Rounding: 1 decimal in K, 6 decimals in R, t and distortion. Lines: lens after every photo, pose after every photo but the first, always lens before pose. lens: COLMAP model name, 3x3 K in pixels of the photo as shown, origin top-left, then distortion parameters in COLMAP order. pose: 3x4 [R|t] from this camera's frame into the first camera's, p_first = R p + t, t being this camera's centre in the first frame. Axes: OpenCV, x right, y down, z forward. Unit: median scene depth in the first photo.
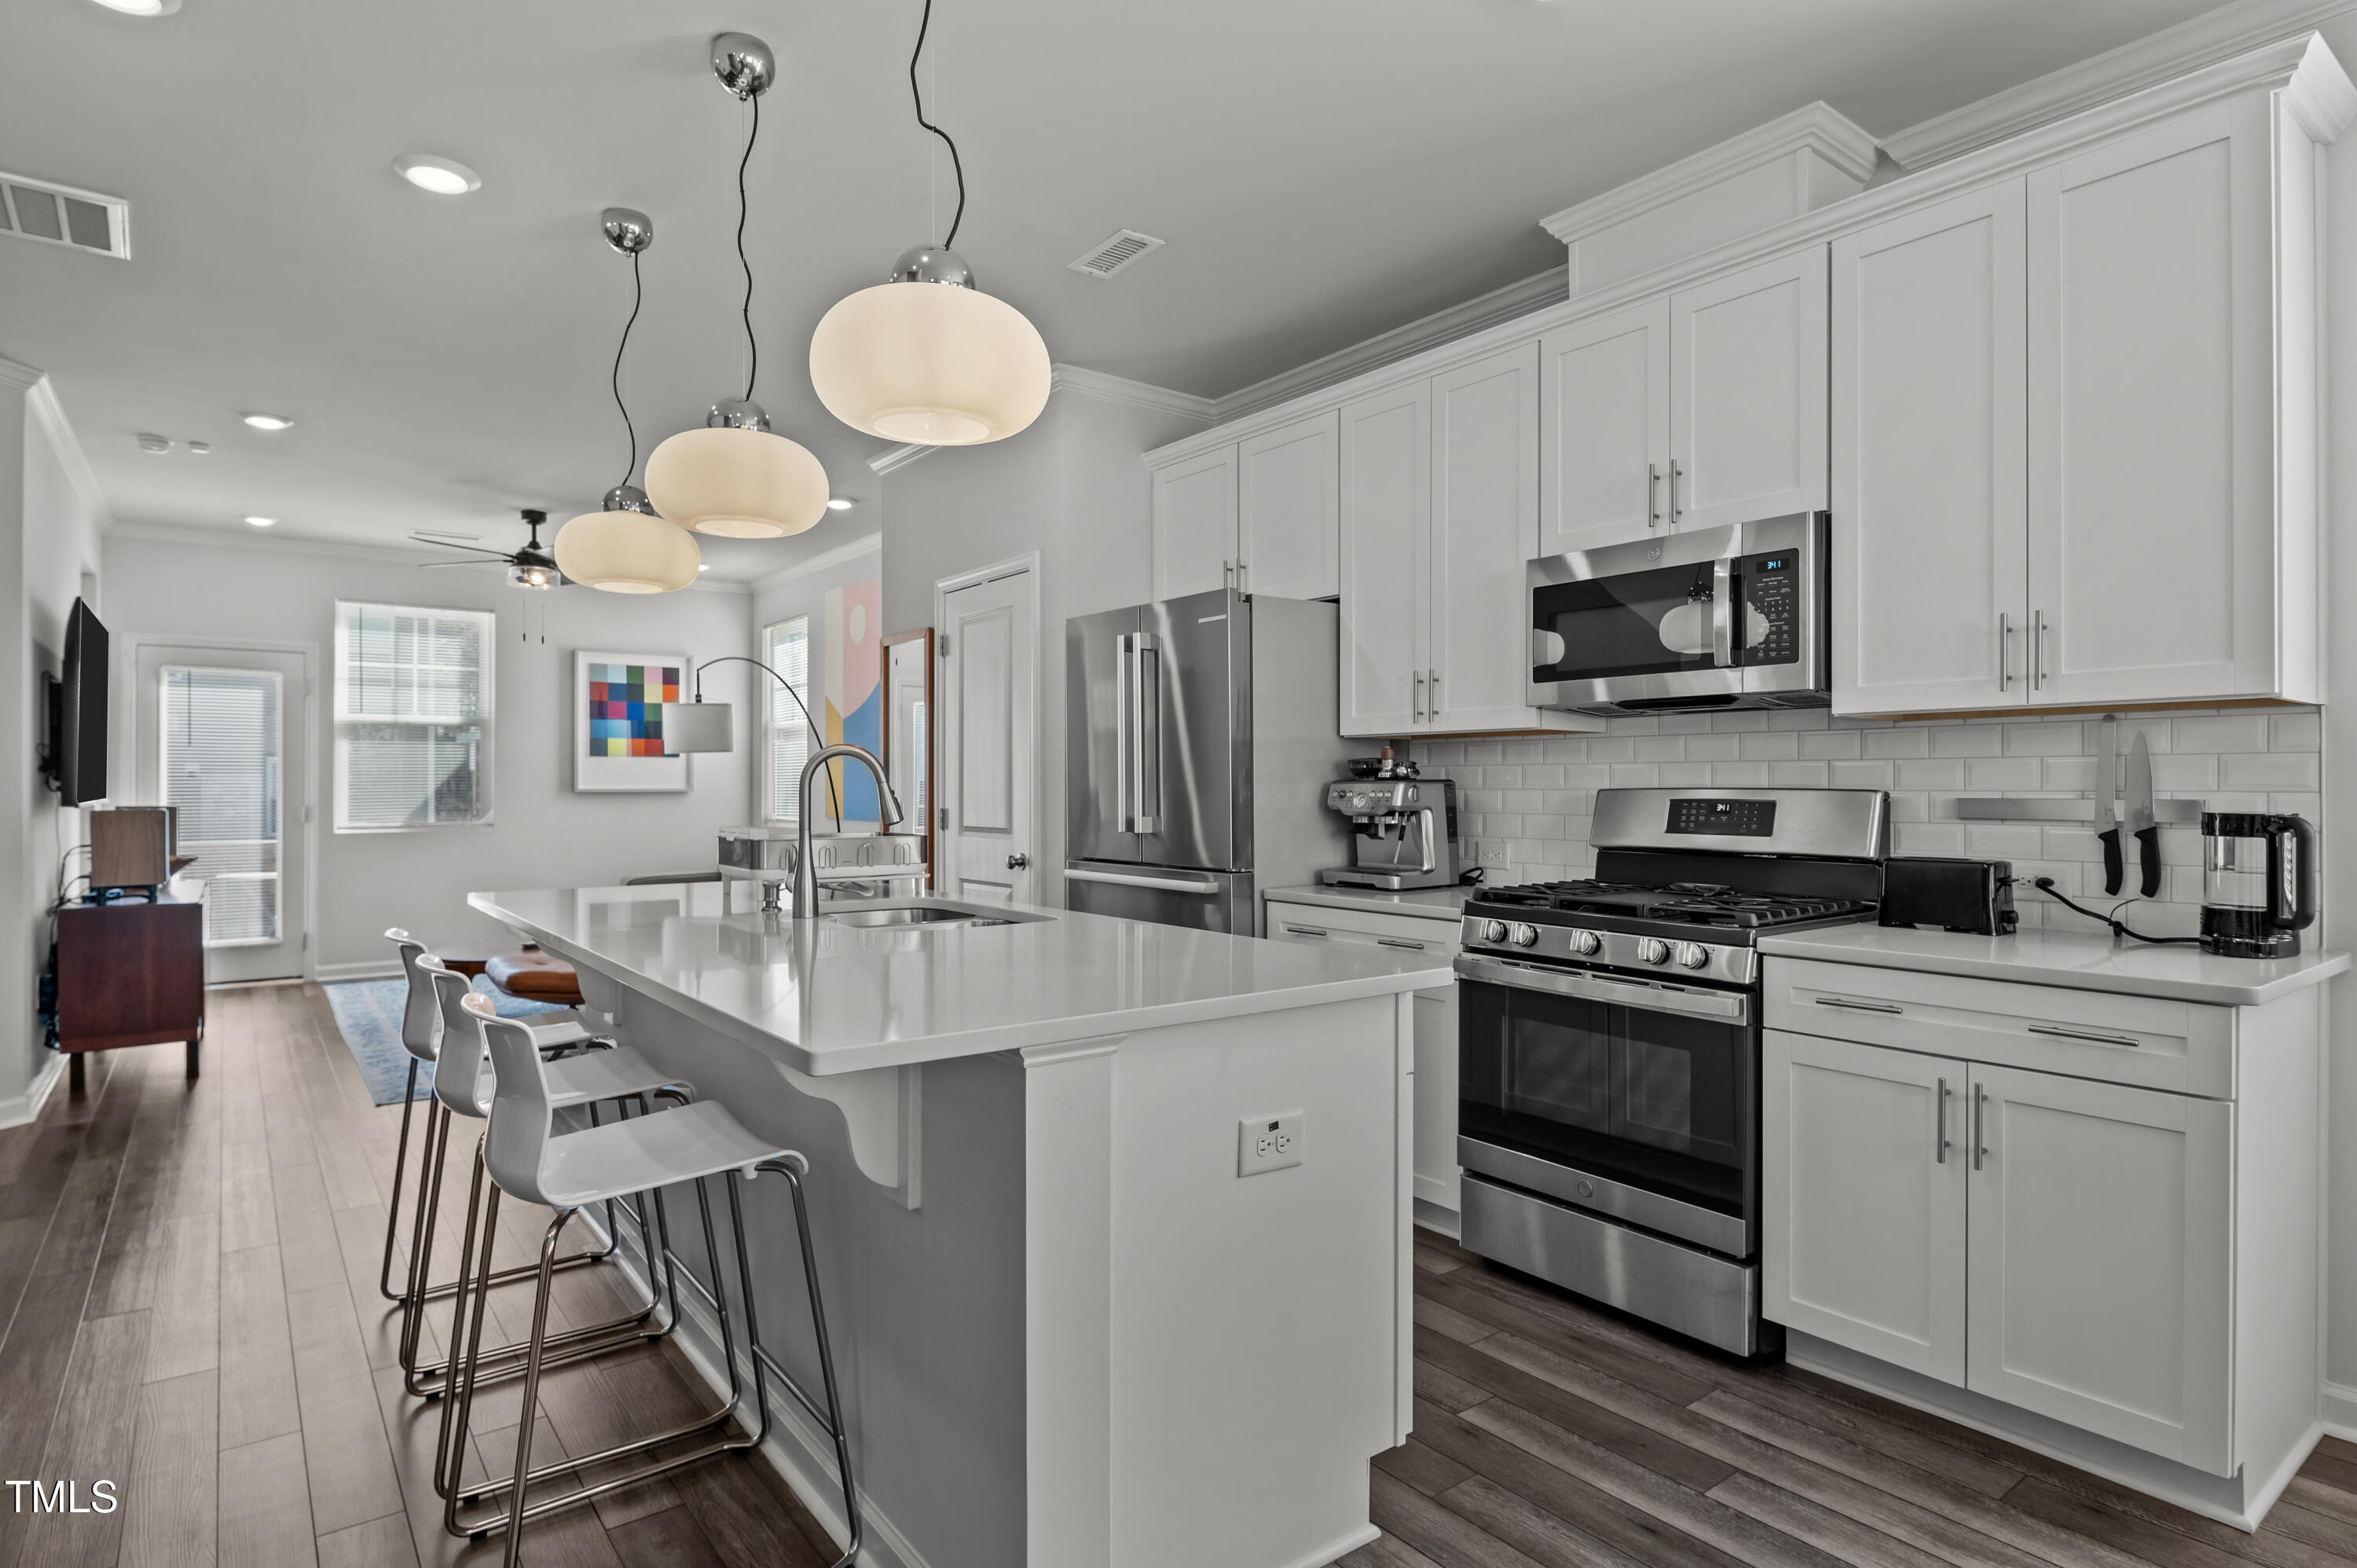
lens RADIAL K [[1246.4, 0, 1179.4], [0, 1246.4, 785.2], [0, 0, 1]] dist [-0.000964, 0.001596]
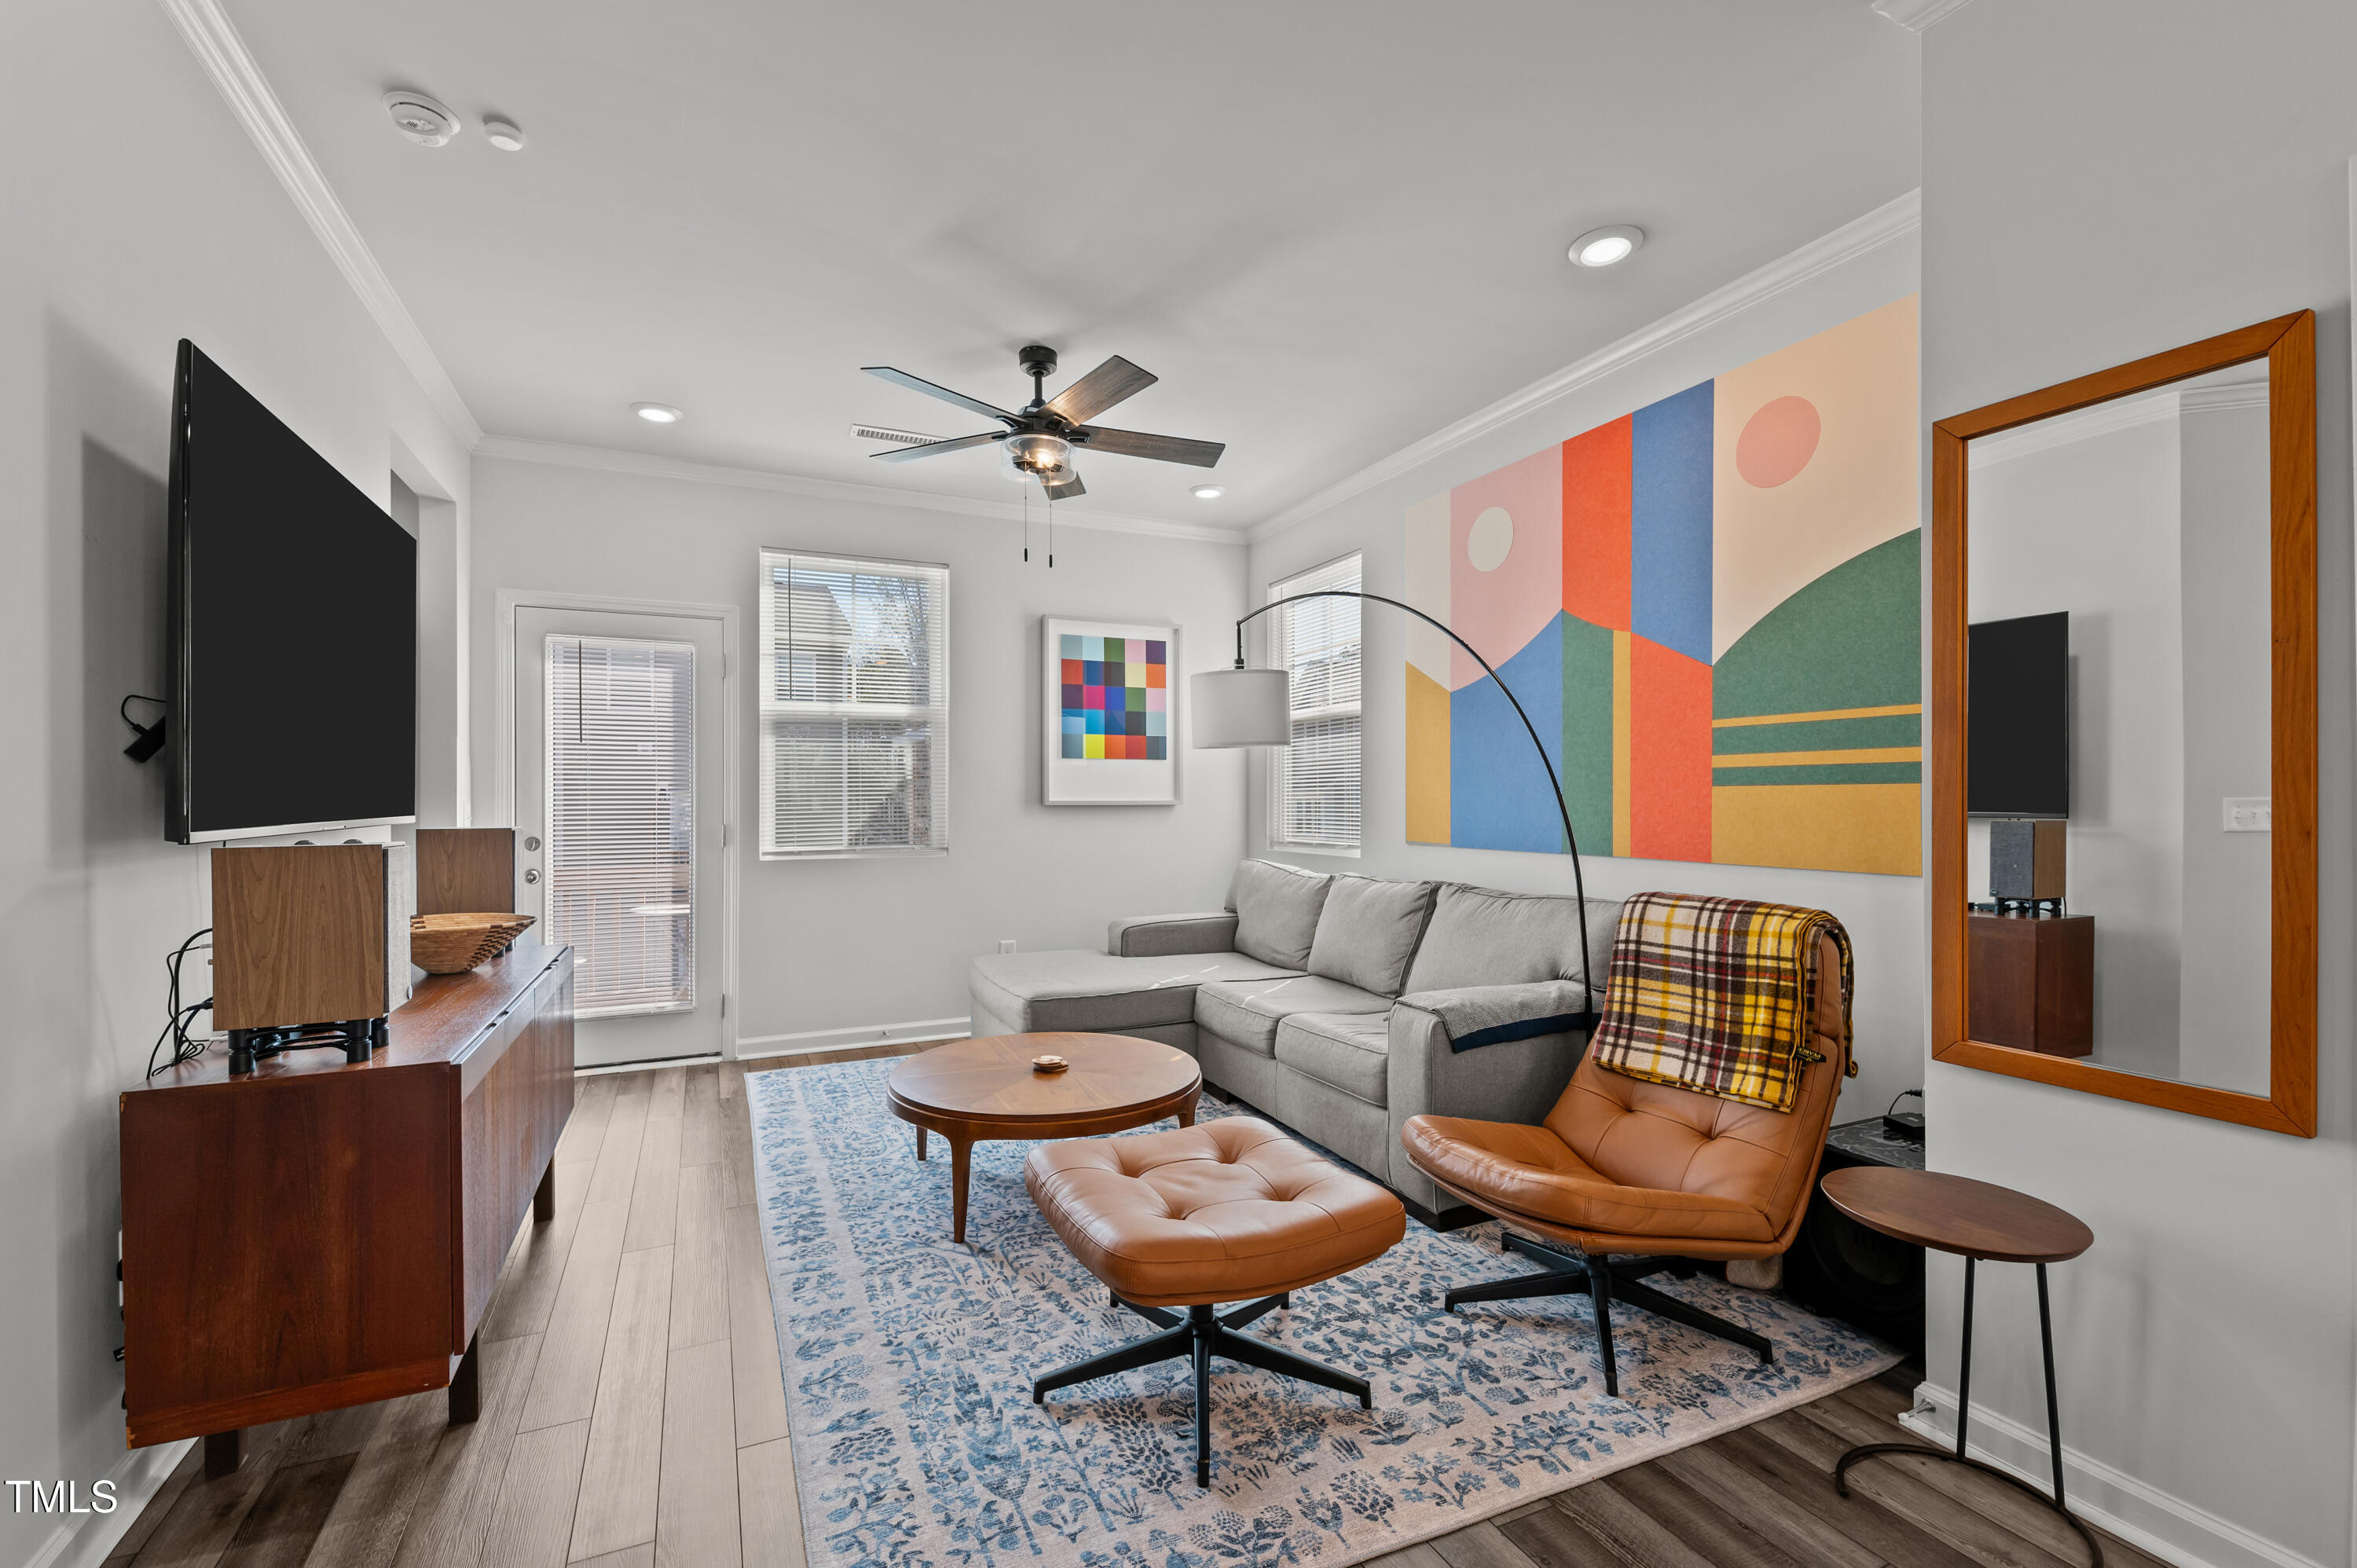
lens RADIAL K [[1021.7, 0, 1177.0], [0, 1021.7, 792.8], [0, 0, 1]] dist [0.000344, -0.000299]
pose [[0.975809, -0.007380, -0.218498, -0.276008], [0.005863, 0.999954, -0.007593, 0.002839], [0.218544, 0.006129, 0.975808, 0.421942]]
